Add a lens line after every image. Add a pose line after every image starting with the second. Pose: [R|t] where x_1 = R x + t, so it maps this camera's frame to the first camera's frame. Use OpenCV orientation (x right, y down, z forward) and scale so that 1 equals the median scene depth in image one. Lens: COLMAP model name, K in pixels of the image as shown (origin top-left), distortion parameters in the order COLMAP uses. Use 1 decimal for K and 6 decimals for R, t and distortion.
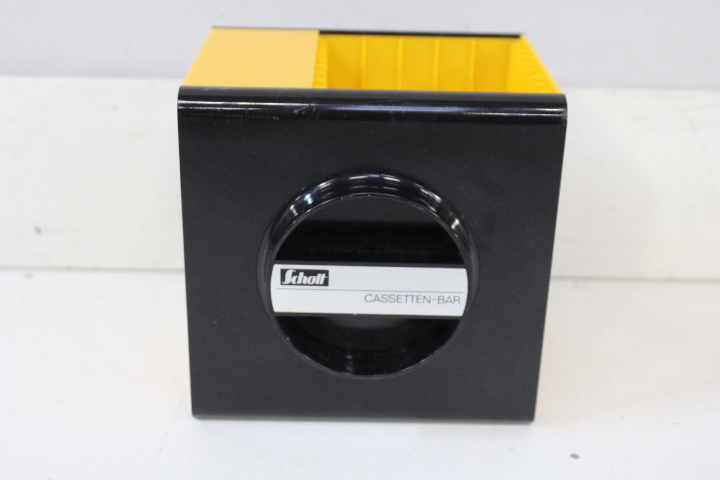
lens RADIAL K [[1096.7, 0, 360.0], [0, 1096.7, 240.0], [0, 0, 1]] dist [-0.027791, 0.015762]
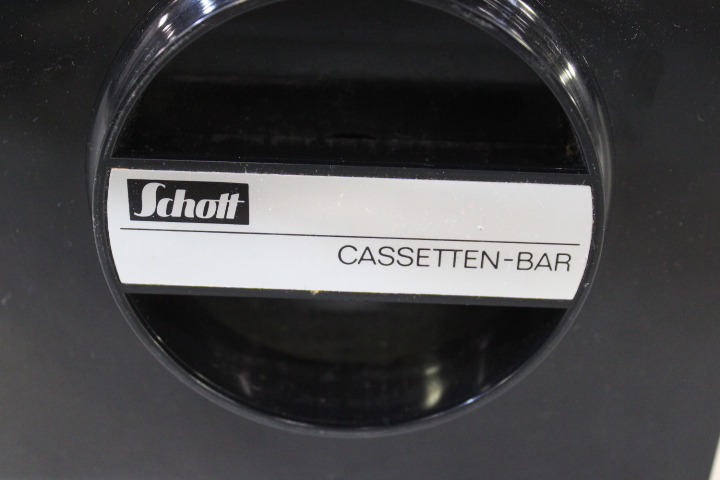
lens RADIAL K [[1096.7, 0, 360.0], [0, 1096.7, 240.0], [0, 0, 1]] dist [-0.027791, 0.015762]
pose [[0.999791, 0.014812, -0.014118, 0.018115], [-0.013770, 0.997363, 0.071251, 0.018359], [0.015136, -0.071042, 0.997358, 0.592559]]
